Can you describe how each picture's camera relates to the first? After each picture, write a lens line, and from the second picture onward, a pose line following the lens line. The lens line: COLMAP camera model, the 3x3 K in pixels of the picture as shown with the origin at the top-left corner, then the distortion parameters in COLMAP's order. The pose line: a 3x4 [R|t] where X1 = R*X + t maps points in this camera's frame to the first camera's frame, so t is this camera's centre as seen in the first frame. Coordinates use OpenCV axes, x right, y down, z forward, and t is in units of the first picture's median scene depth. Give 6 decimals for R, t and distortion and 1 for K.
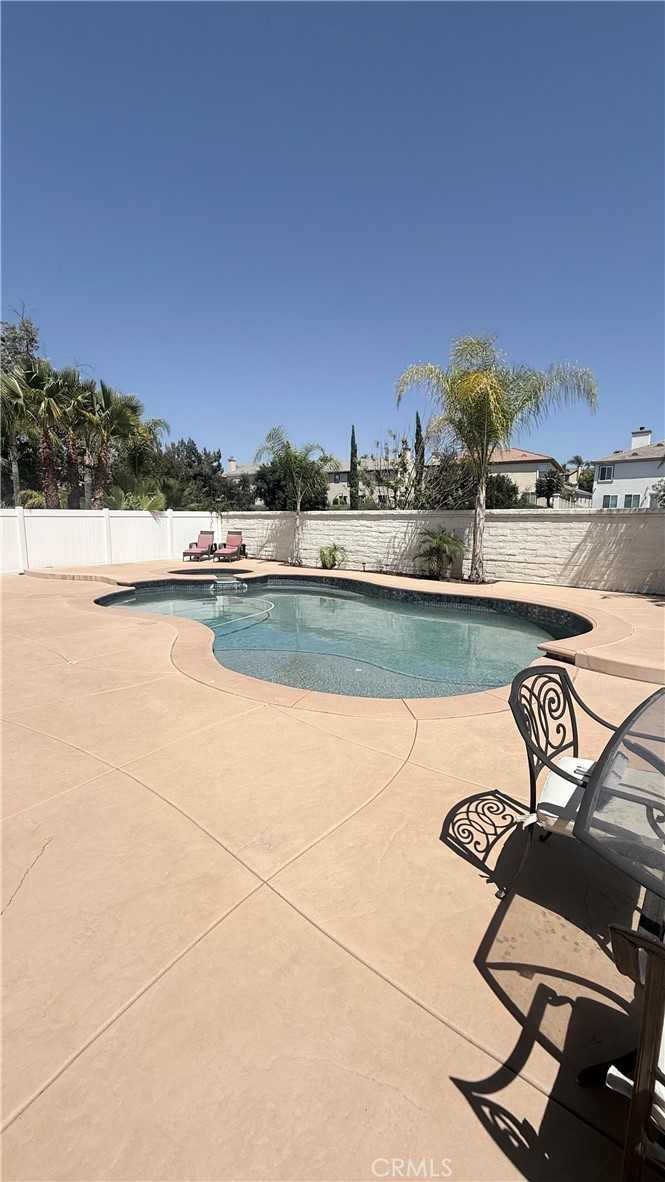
lens RADIAL K [[463.2, 0, 332.5], [0, 463.2, 591.0], [0, 0, 1]] dist [-0.000061, -0.000007]
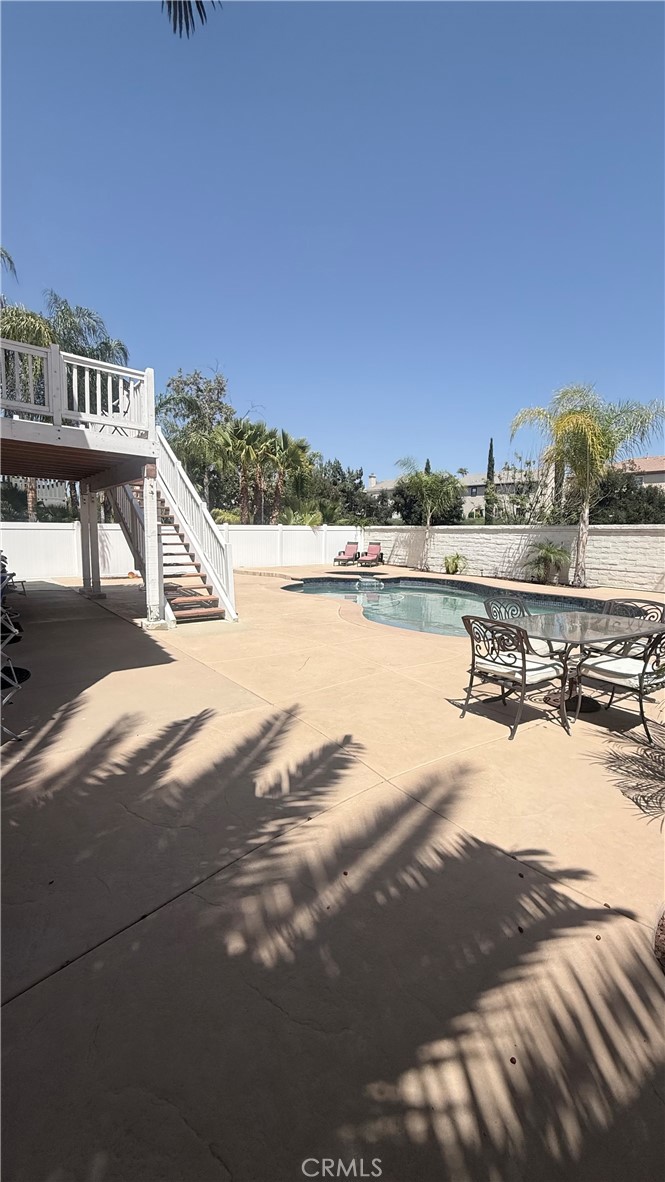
lens RADIAL K [[495.0, 0, 332.5], [0, 495.0, 591.0], [0, 0, 1]] dist [0.000771, 0.000014]
pose [[0.960789, 0.035559, -0.274991, 0.046791], [-0.044750, 0.998627, -0.027219, 0.041810], [0.273646, 0.038458, 0.961061, -0.292560]]
